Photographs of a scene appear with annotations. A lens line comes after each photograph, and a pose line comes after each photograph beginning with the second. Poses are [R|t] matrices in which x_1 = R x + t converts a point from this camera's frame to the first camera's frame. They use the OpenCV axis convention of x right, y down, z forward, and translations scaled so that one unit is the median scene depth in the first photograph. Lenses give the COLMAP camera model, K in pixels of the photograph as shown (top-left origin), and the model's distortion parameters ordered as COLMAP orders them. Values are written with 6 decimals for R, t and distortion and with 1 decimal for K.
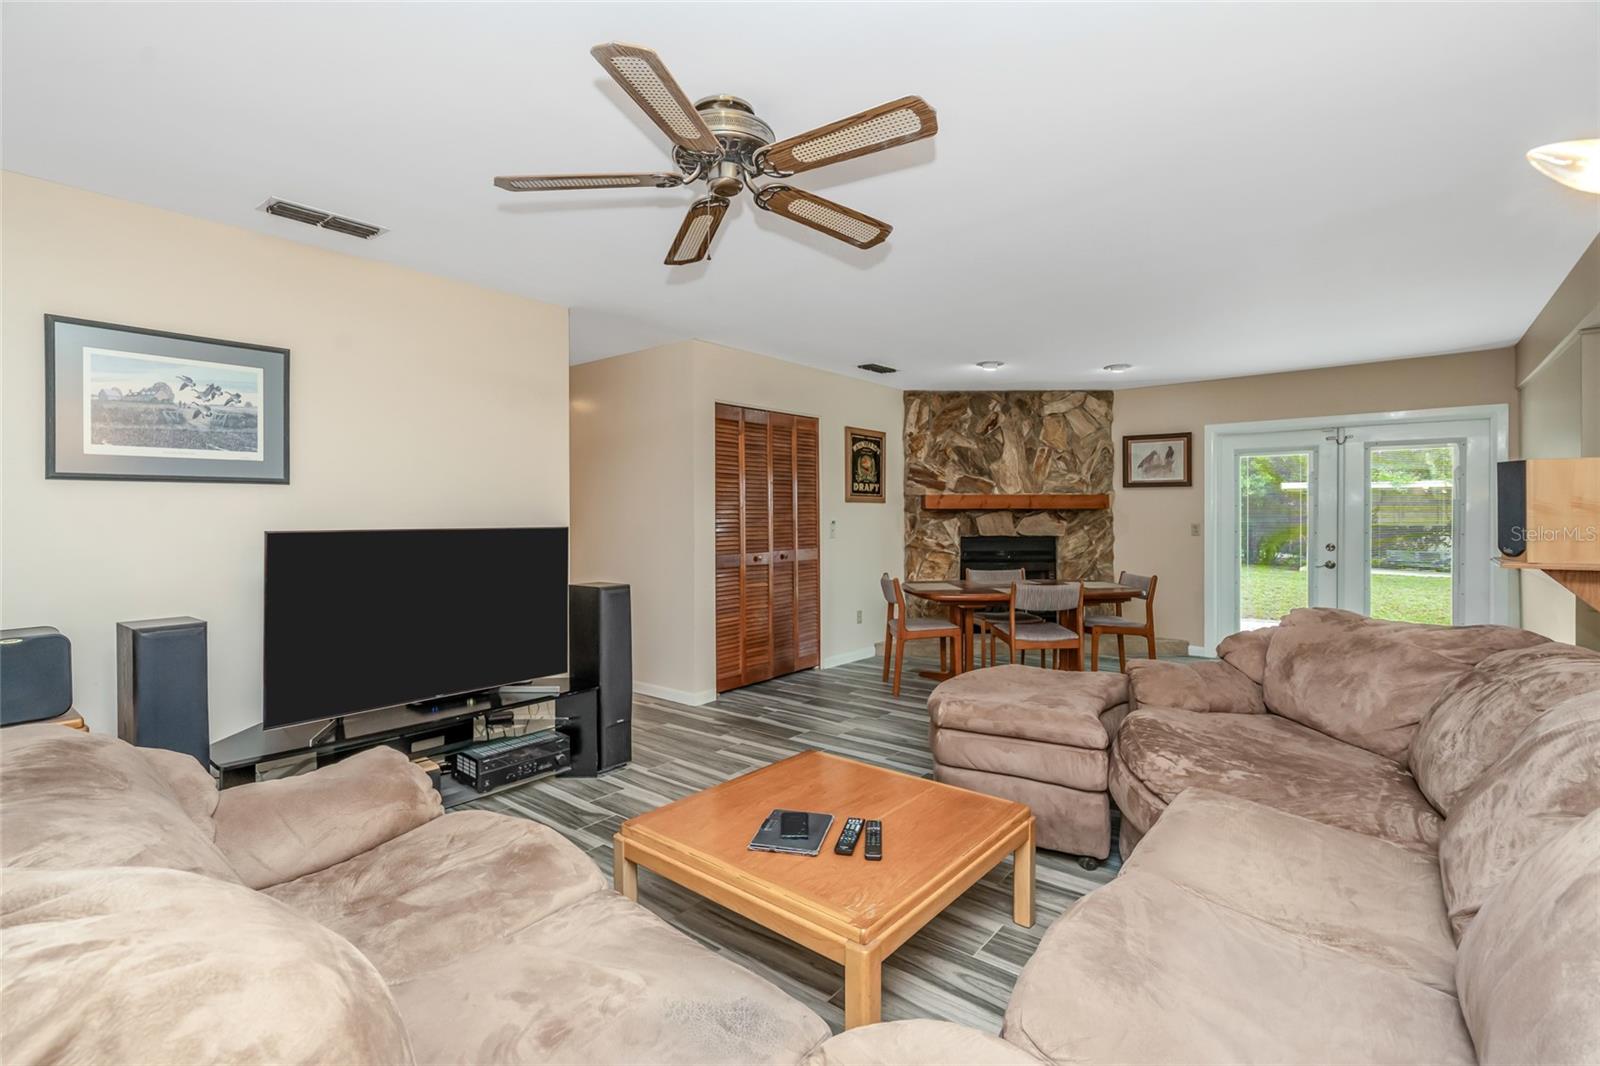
lens RADIAL K [[732.7, 0, 804.1], [0, 732.7, 517.9], [0, 0, 1]] dist [-0.001518, 0.001291]
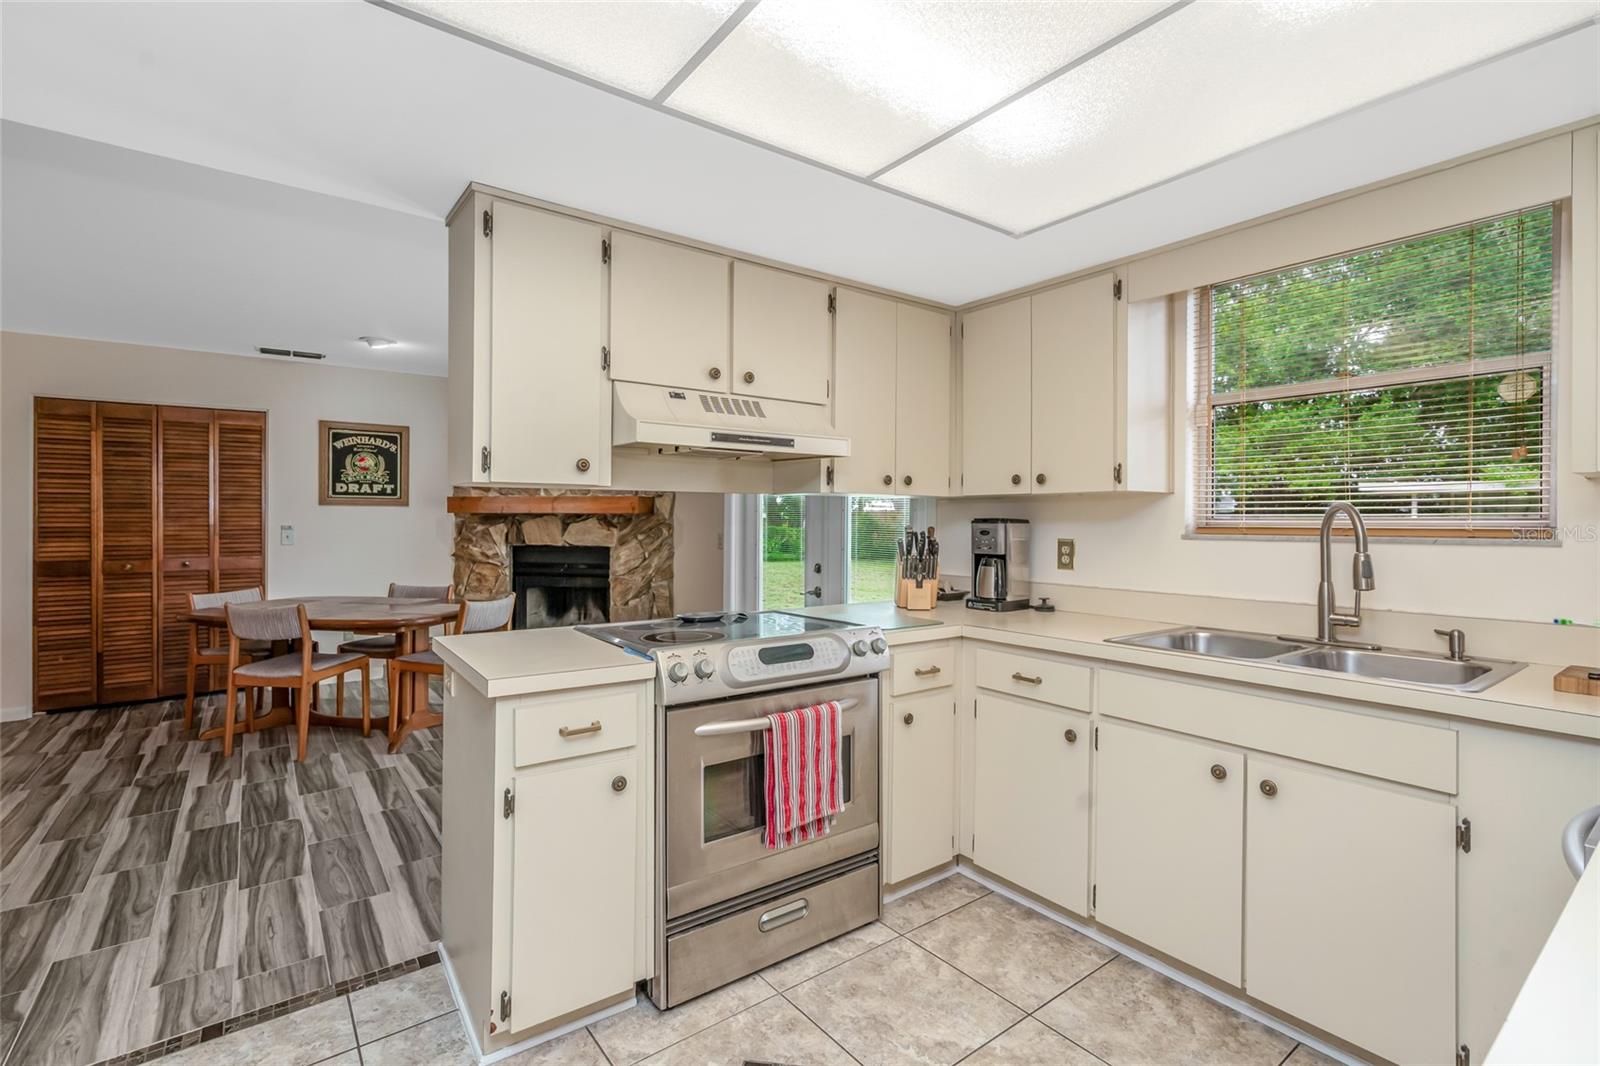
lens RADIAL K [[732.7, 0, 804.1], [0, 732.7, 517.9], [0, 0, 1]] dist [-0.001518, 0.001291]
pose [[0.968940, 0.006108, -0.247222, 0.766779], [-0.007451, 0.999962, -0.004500, -0.005516], [0.247185, 0.006203, 0.968948, 0.251738]]
